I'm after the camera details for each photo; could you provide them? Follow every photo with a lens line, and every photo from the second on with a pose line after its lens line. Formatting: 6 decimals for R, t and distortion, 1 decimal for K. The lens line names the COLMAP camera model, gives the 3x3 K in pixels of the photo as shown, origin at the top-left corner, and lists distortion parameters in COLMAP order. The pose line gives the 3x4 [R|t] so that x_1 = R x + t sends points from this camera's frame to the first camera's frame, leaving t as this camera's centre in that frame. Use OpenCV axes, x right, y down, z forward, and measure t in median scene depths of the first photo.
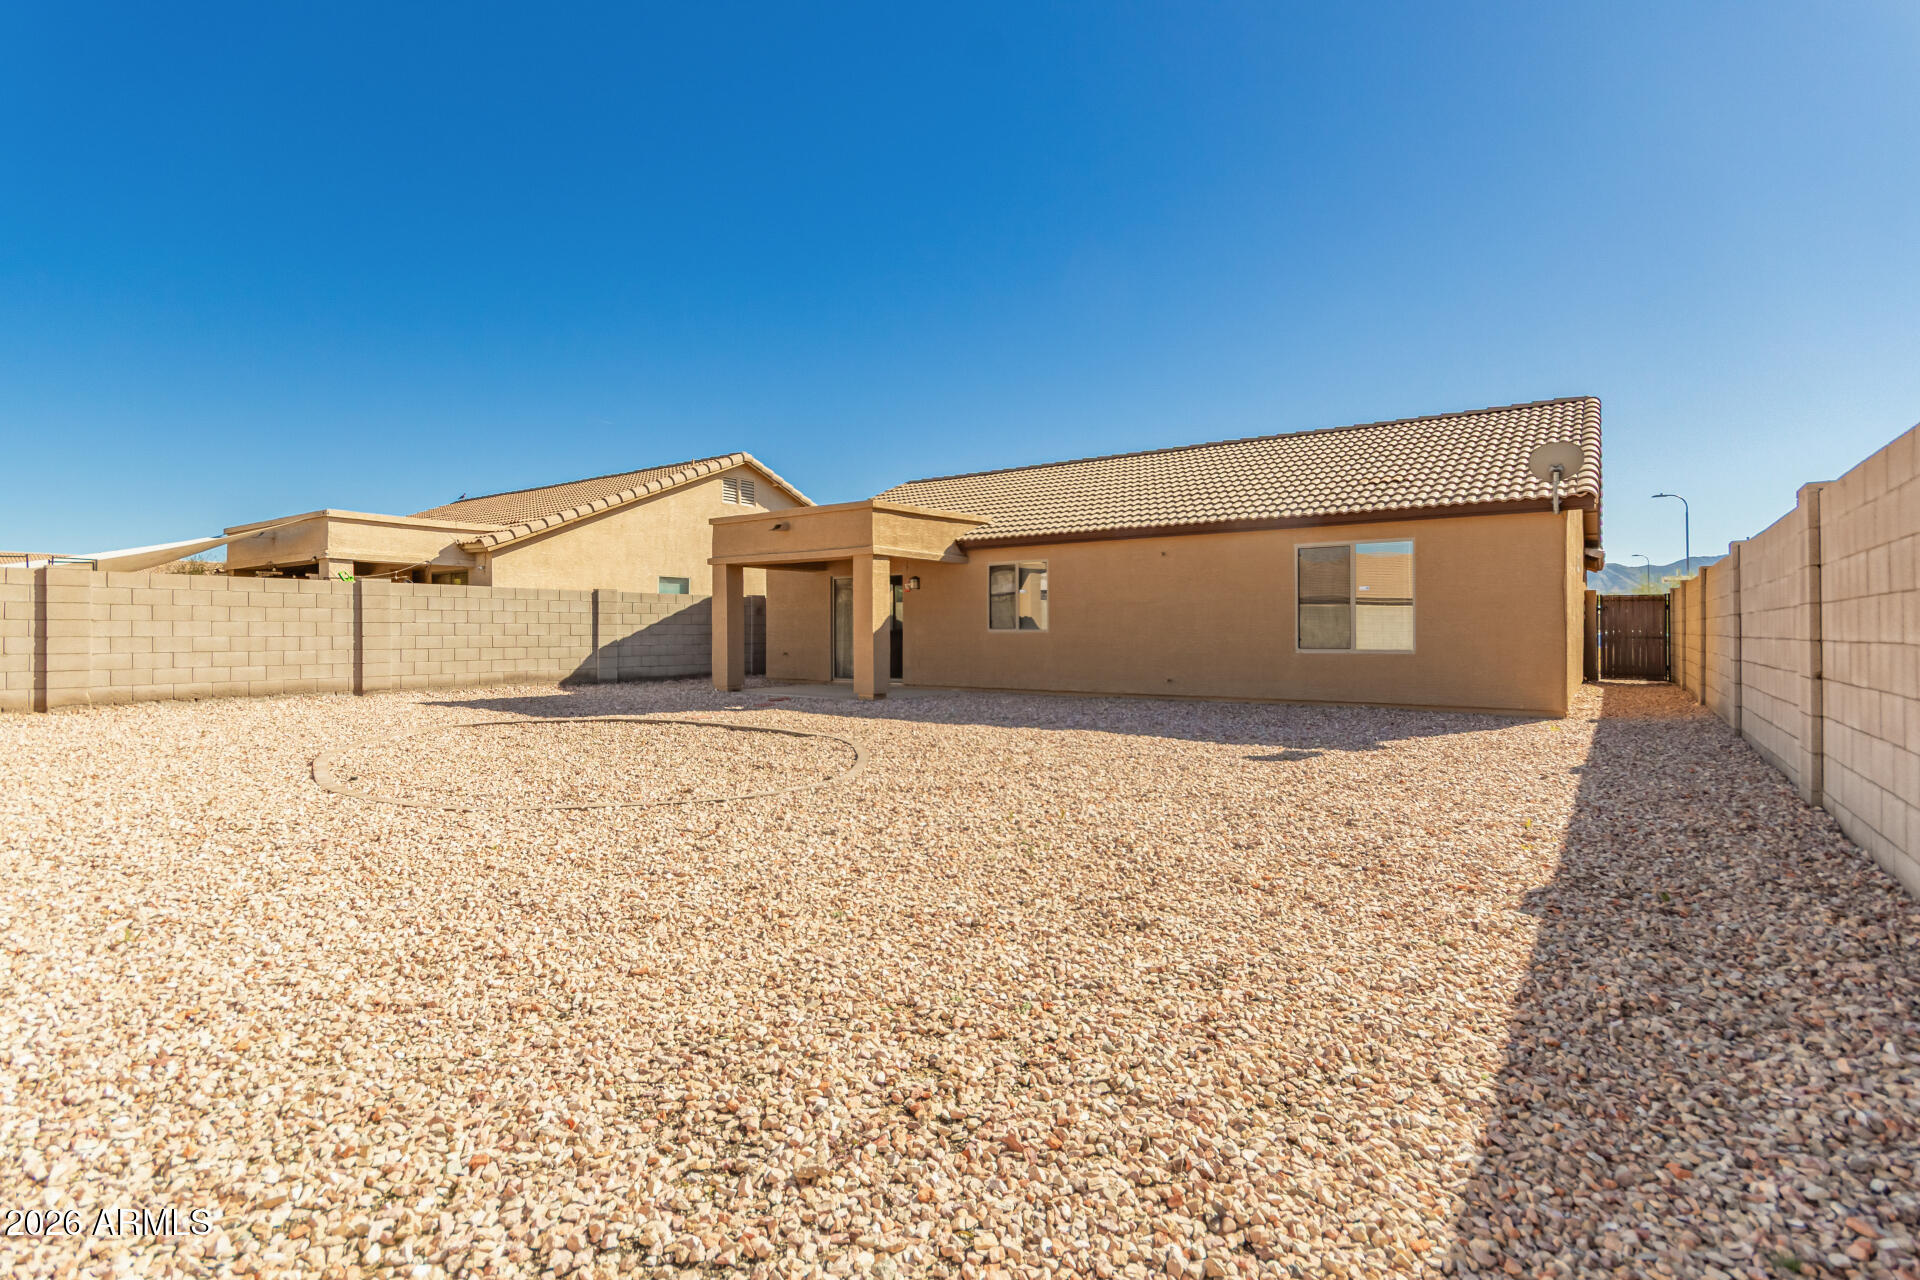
lens RADIAL K [[894.3, 0, 964.1], [0, 894.3, 636.0], [0, 0, 1]] dist [0.001779, 0.000180]
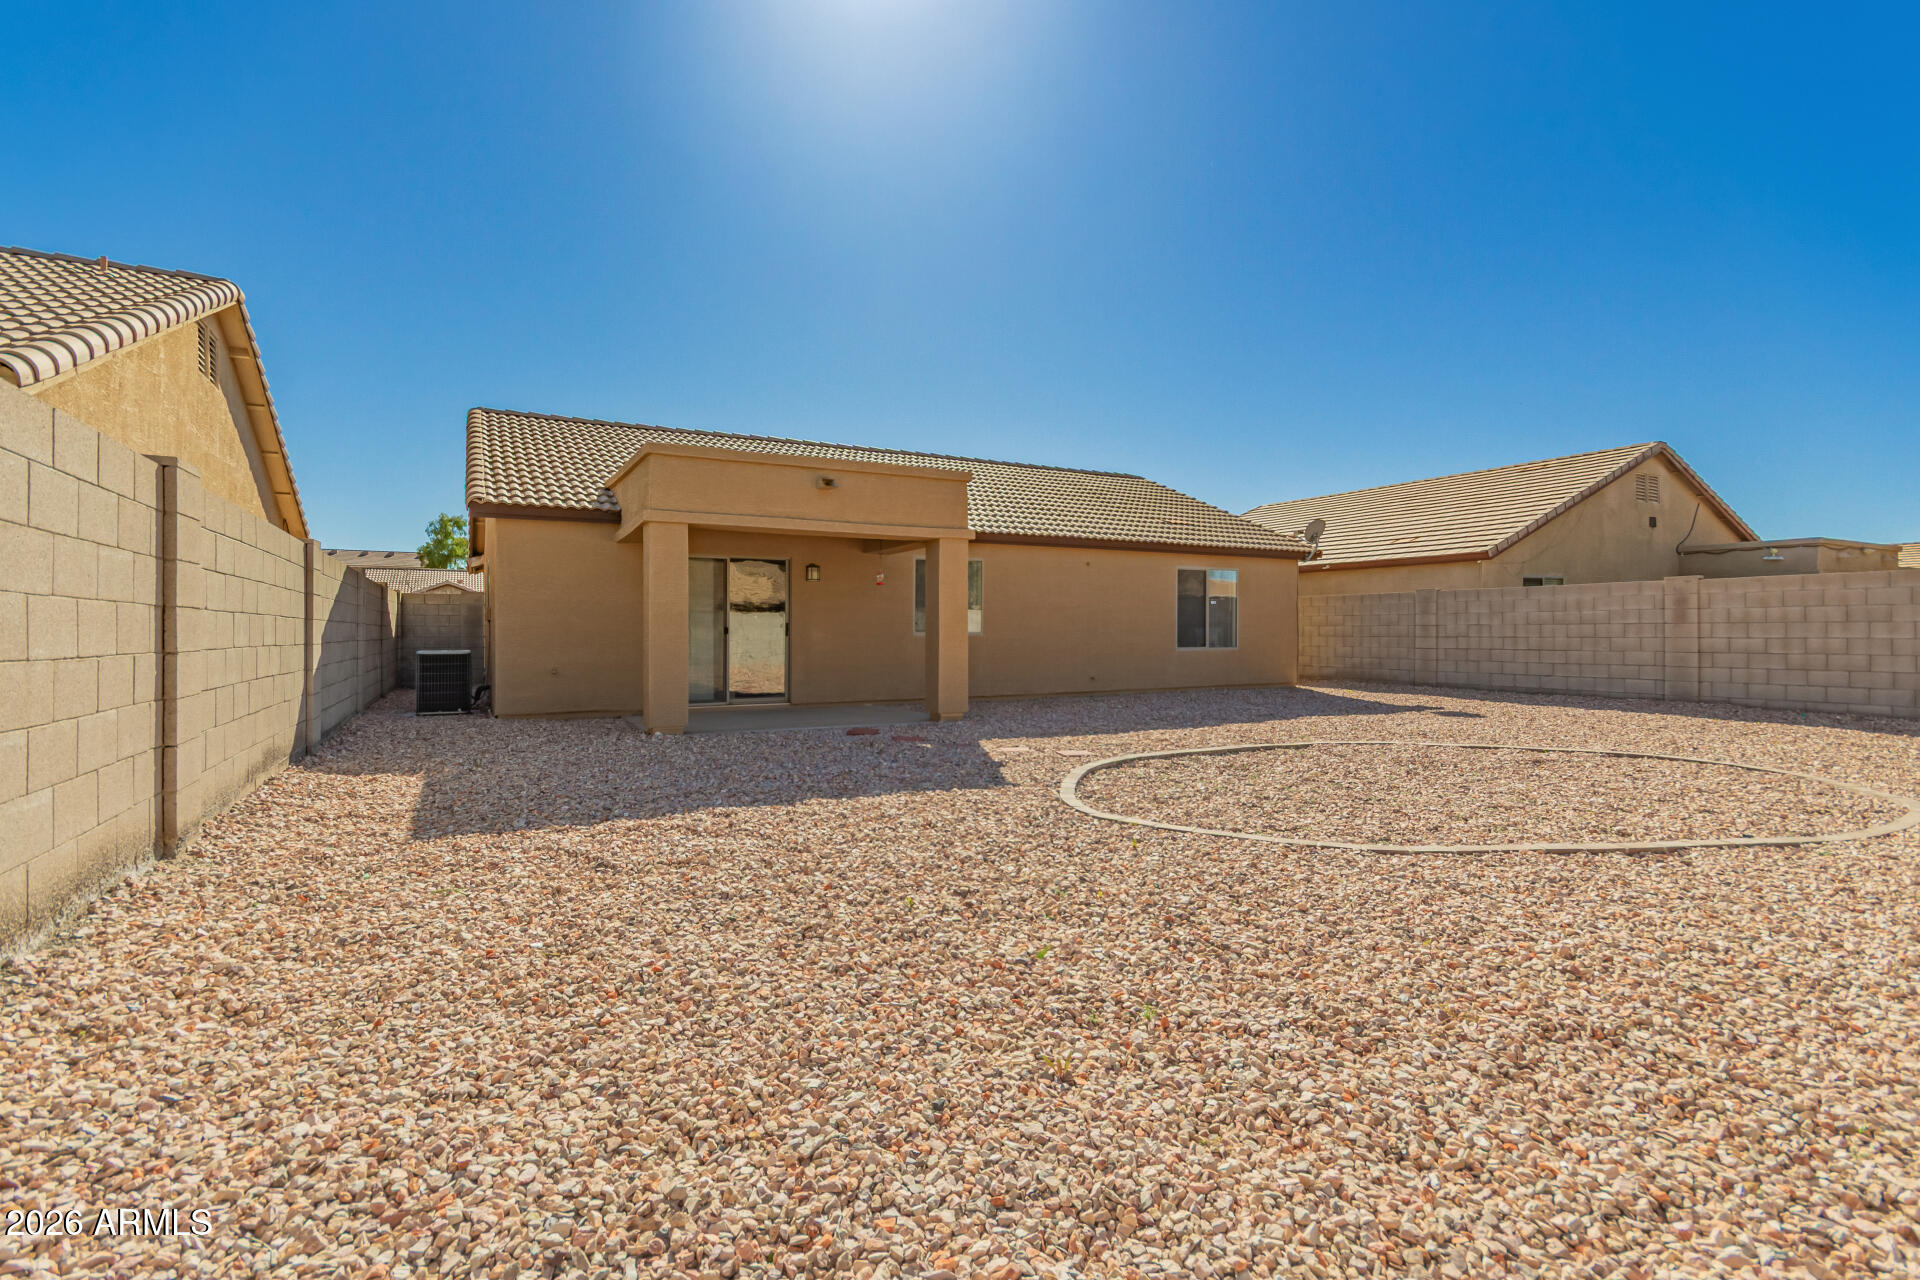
lens RADIAL K [[894.3, 0, 952.0], [0, 894.3, 632.0], [0, 0, 1]] dist [0.001779, 0.000180]
pose [[0.435640, -0.001096, 0.900121, -0.660791], [0.004854, 0.999988, -0.001132, -0.004520], [-0.900108, 0.004863, 0.435640, 0.517632]]
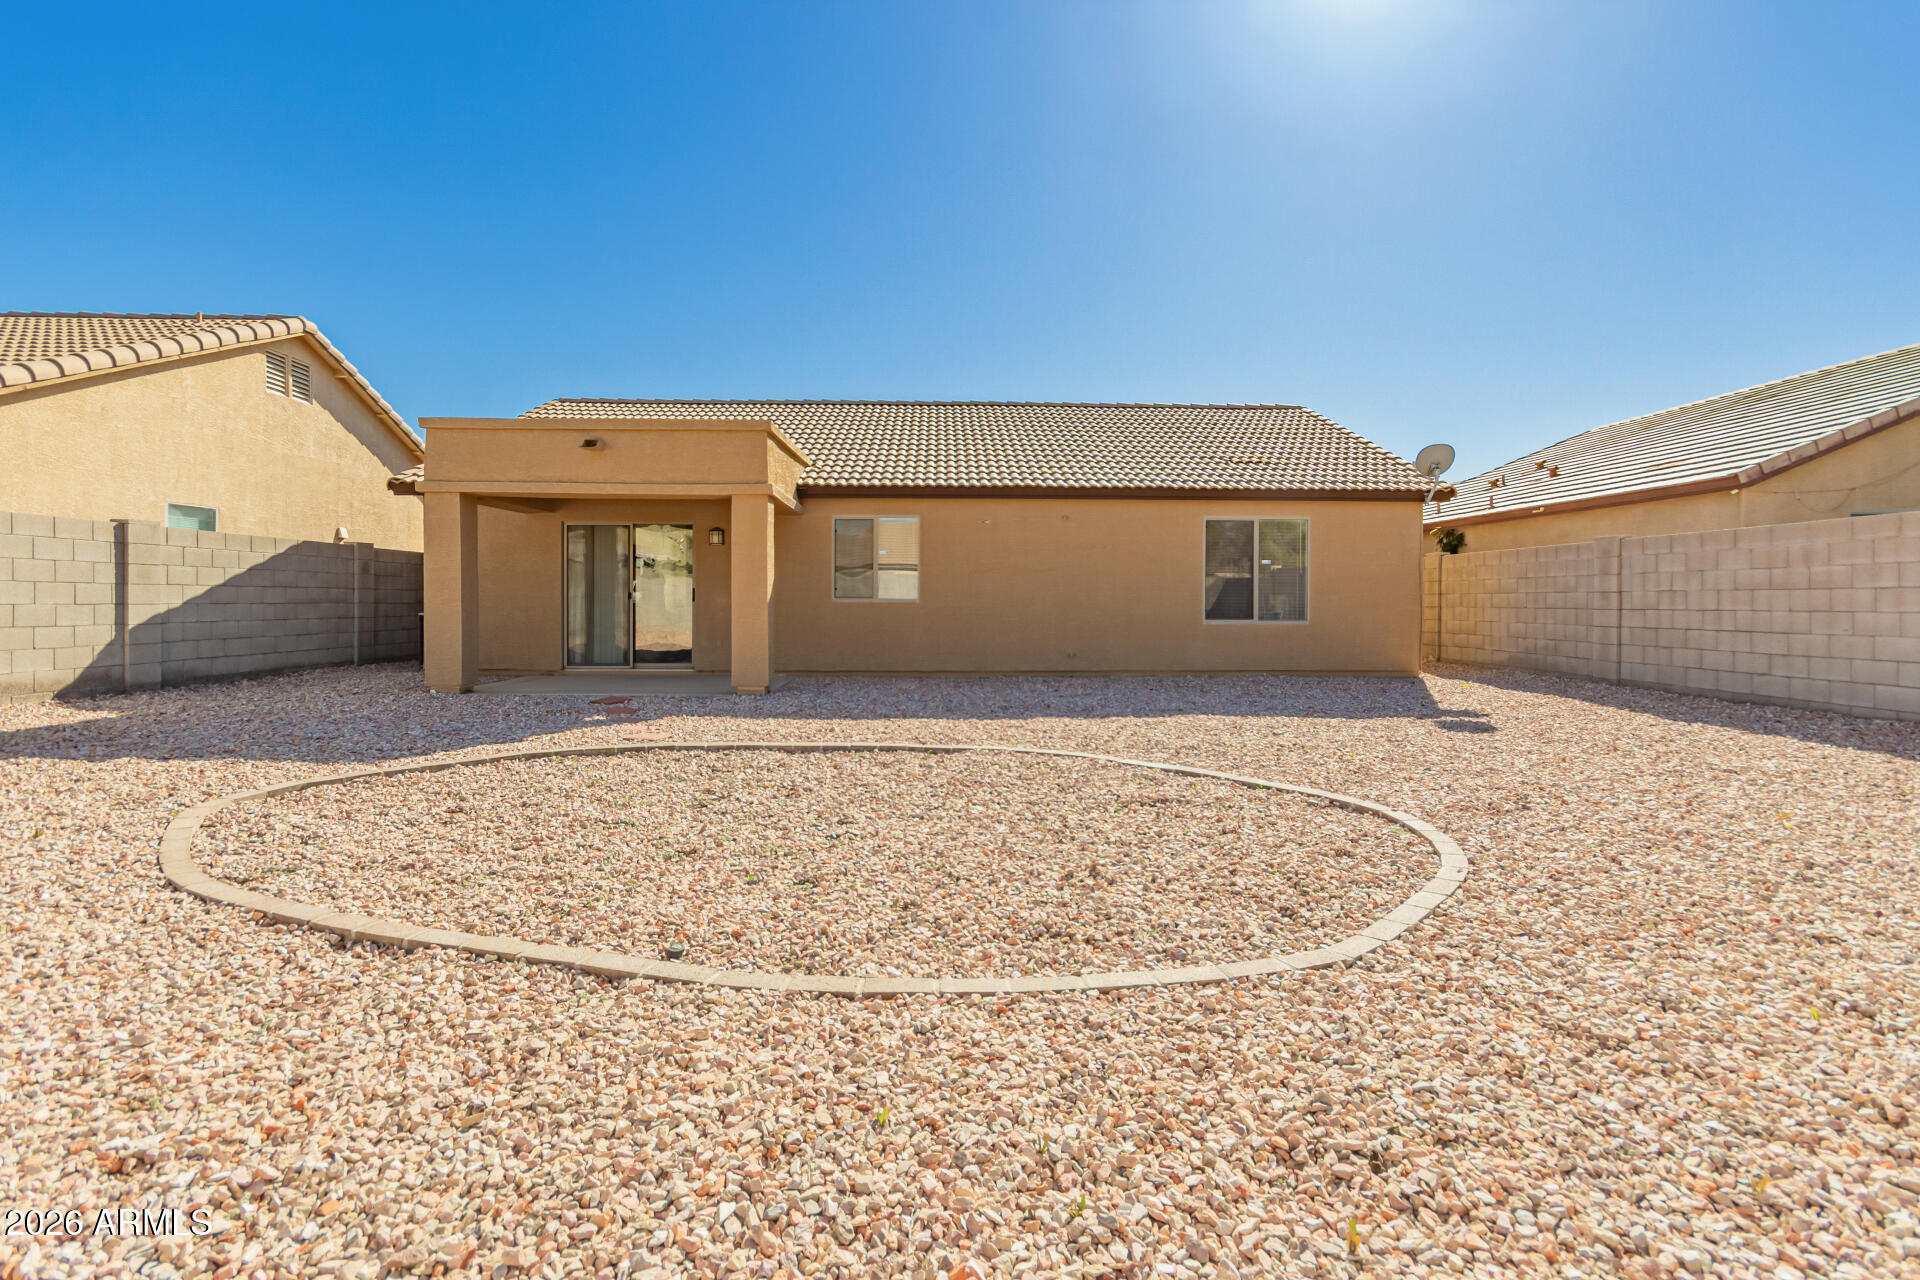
lens RADIAL K [[894.3, 0, 962.0], [0, 894.3, 630.6], [0, 0, 1]] dist [0.001779, 0.000180]
pose [[0.793339, -0.018547, 0.608497, -0.334837], [-0.000767, 0.999505, 0.031465, -0.002361], [-0.608780, -0.025429, 0.792932, 0.250804]]
